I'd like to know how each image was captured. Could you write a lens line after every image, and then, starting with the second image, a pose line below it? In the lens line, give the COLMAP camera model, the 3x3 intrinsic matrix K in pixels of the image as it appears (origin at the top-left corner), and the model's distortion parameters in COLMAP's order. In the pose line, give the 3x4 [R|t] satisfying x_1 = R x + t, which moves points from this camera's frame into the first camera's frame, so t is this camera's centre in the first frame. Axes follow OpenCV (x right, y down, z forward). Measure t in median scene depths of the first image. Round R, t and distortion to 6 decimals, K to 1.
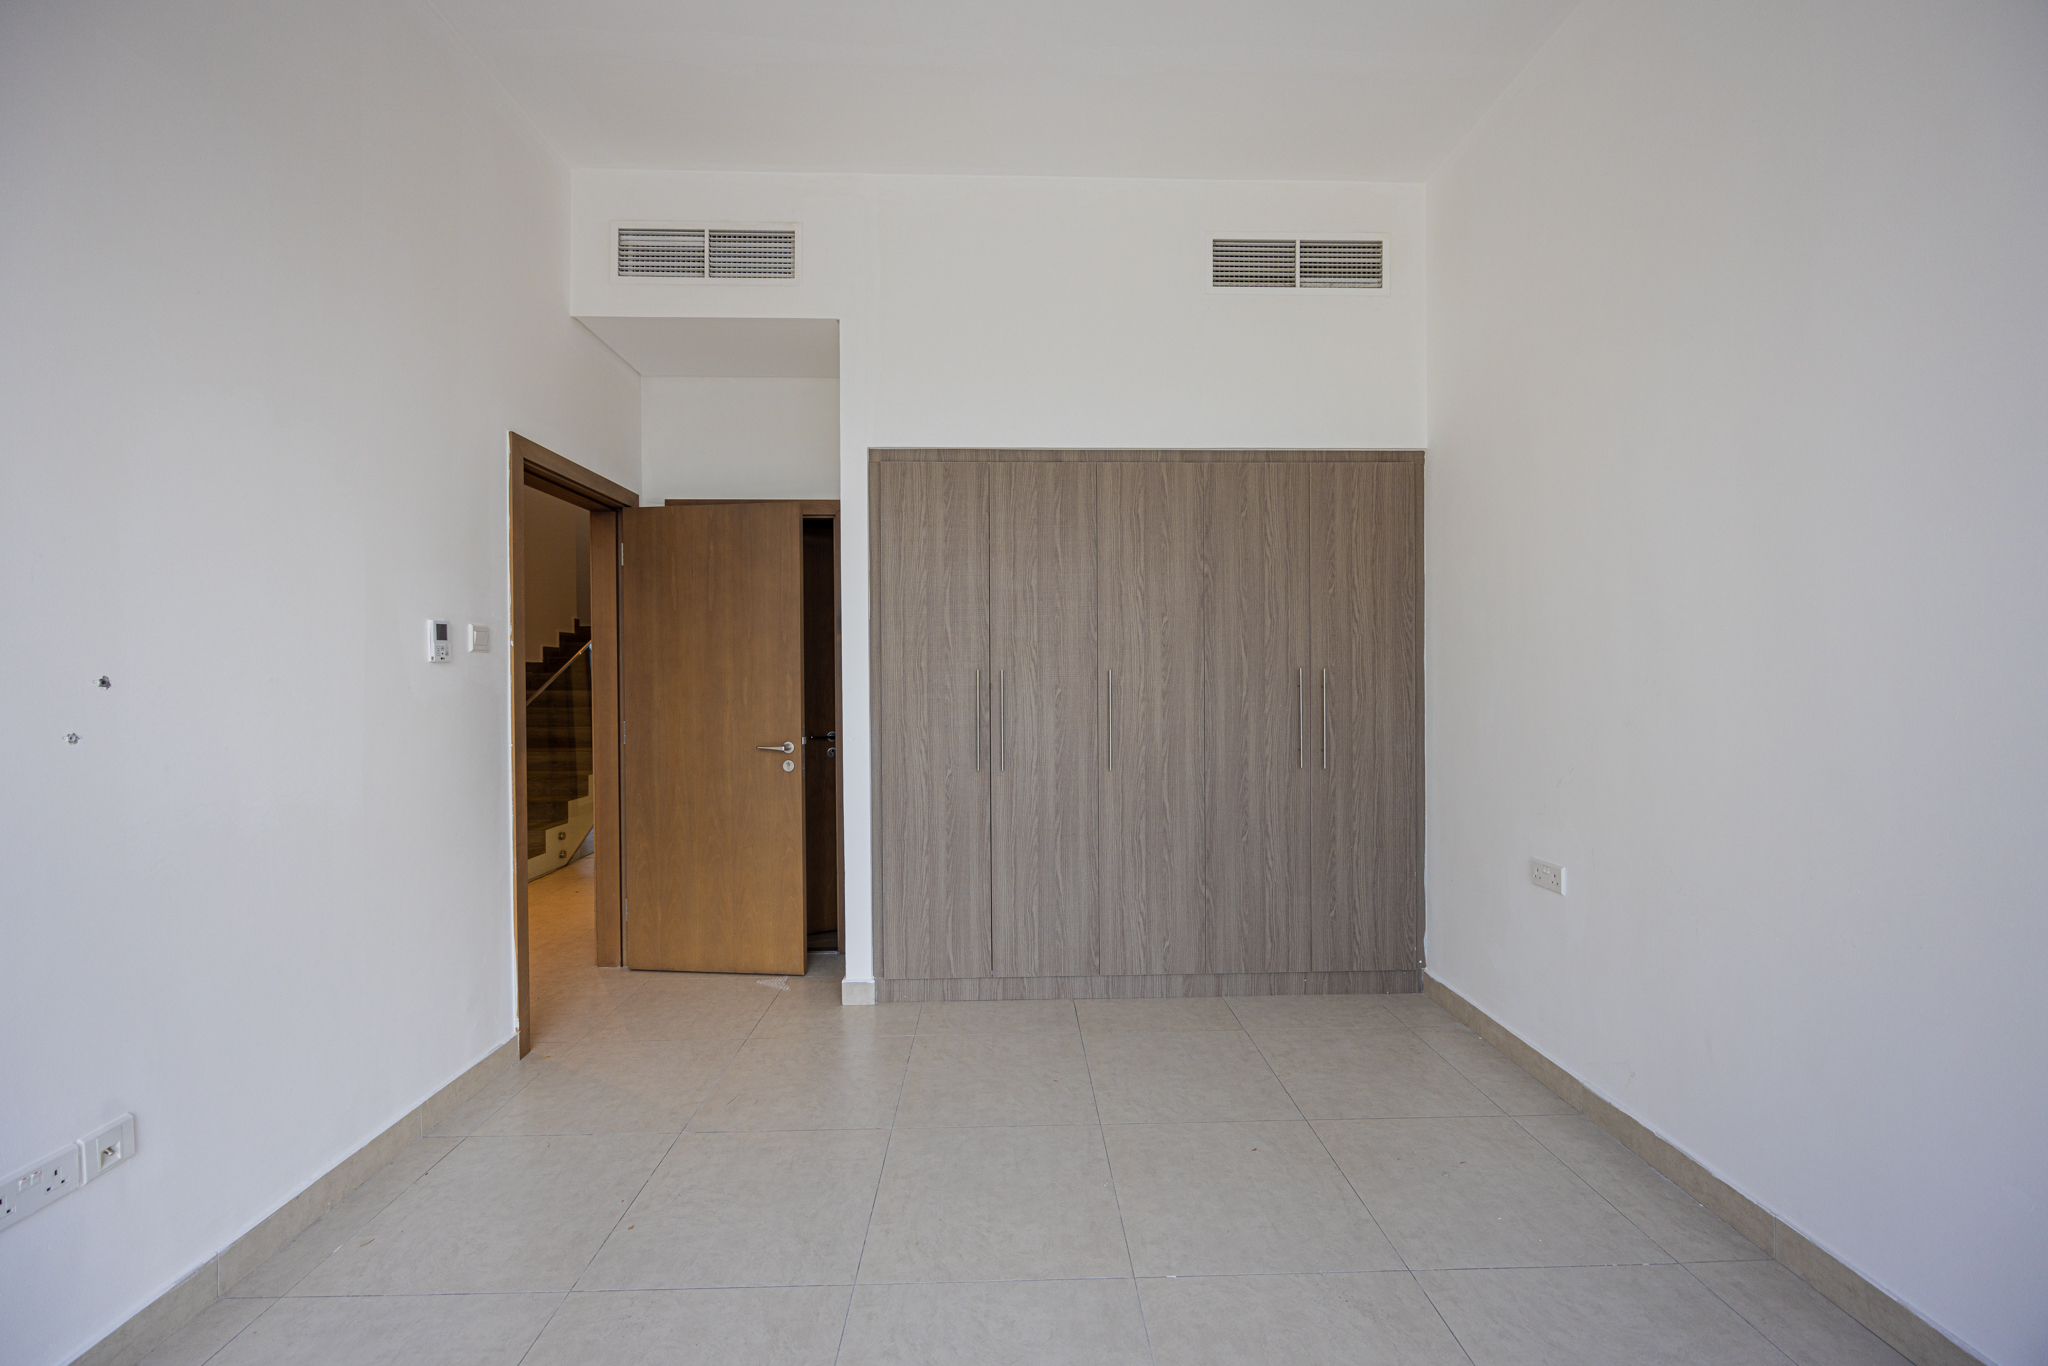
lens RADIAL K [[816.1, 0, 1024.1], [0, 816.1, 675.1], [0, 0, 1]] dist [-0.008460, 0.000242]
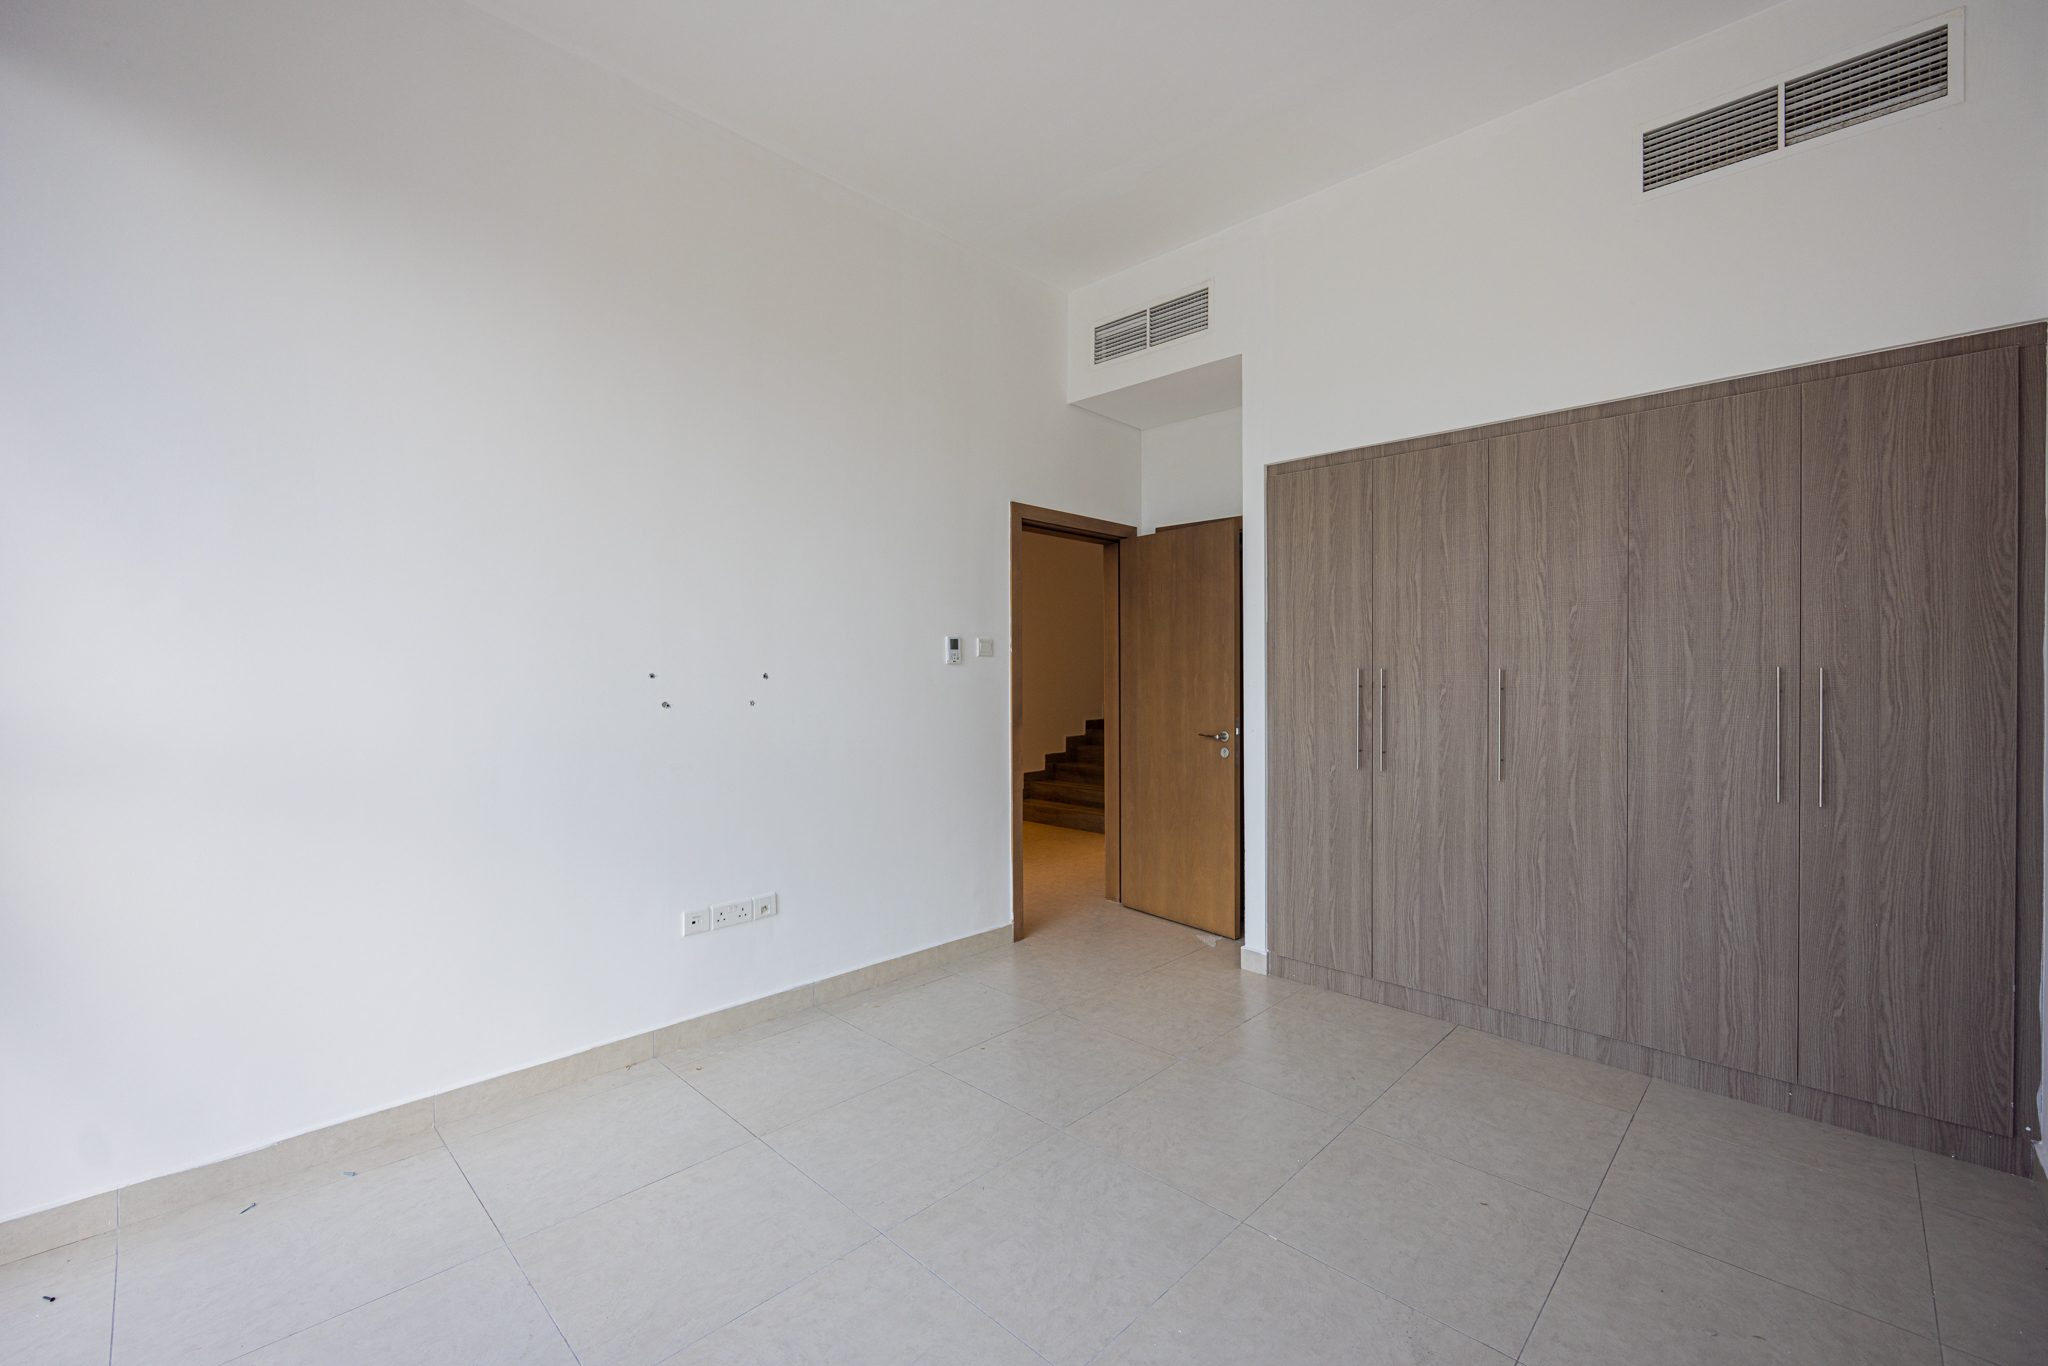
lens RADIAL K [[821.7, 0, 1049.5], [0, 821.7, 672.2], [0, 0, 1]] dist [-0.003822, -0.000008]
pose [[0.716838, 0.004353, -0.697226, 0.376526], [-0.002498, 0.999990, 0.003675, -0.004699], [0.697235, -0.000893, 0.716842, 0.009924]]
